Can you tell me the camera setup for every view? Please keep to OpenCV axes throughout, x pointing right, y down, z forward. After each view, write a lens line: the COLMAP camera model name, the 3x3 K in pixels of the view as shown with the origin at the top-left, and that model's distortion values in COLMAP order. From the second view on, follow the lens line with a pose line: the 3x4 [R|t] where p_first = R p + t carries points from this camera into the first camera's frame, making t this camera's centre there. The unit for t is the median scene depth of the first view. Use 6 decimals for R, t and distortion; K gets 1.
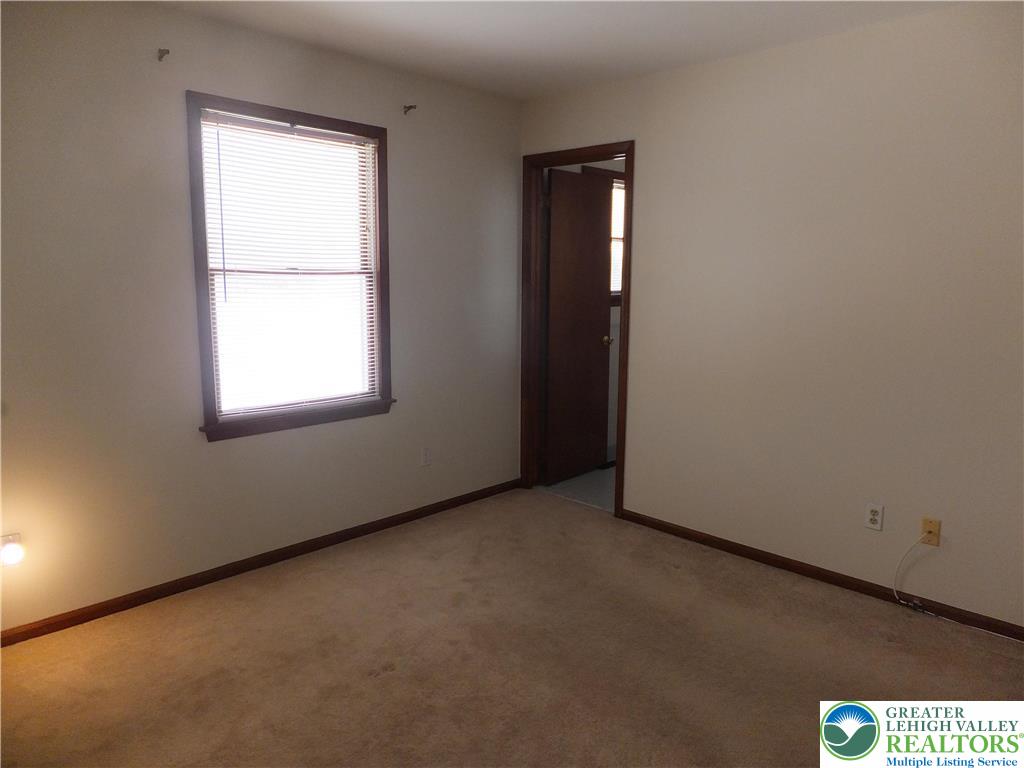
lens RADIAL K [[695.6, 0, 506.9], [0, 695.6, 381.6], [0, 0, 1]] dist [0.005802, 0.001442]
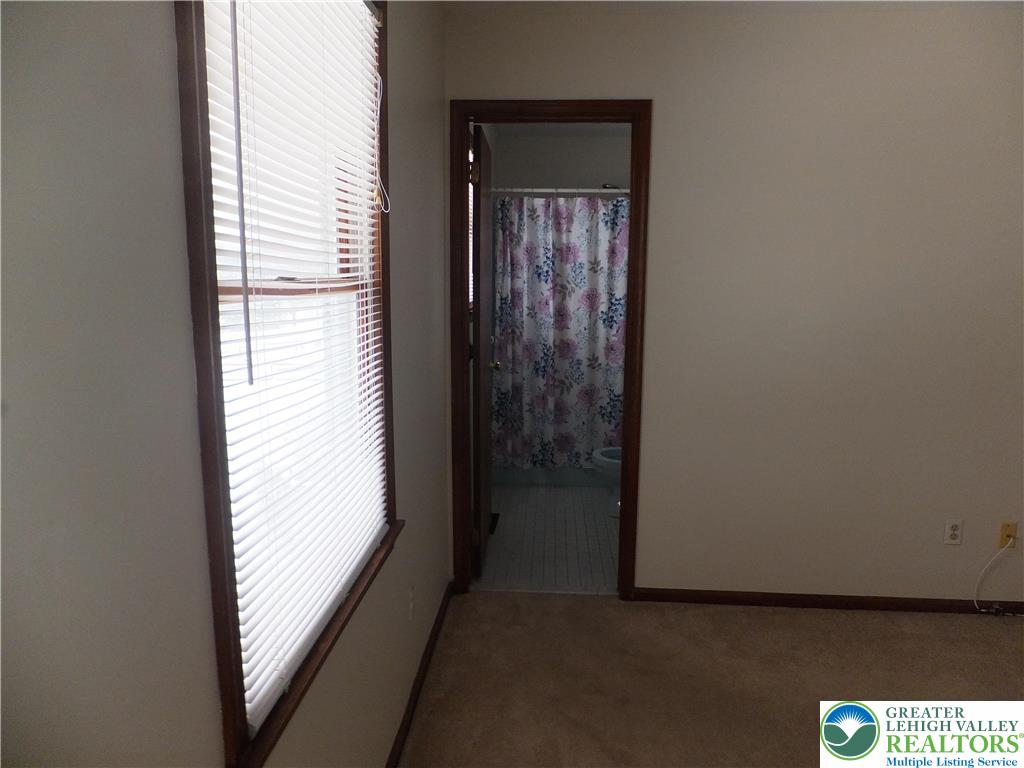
lens RADIAL K [[695.6, 0, 516.6], [0, 695.6, 387.7], [0, 0, 1]] dist [0.005802, 0.001442]
pose [[0.754092, -0.112774, 0.647014, -0.496063], [0.104503, 0.993200, 0.051316, -0.108724], [-0.648402, 0.028918, 0.760749, 0.615982]]
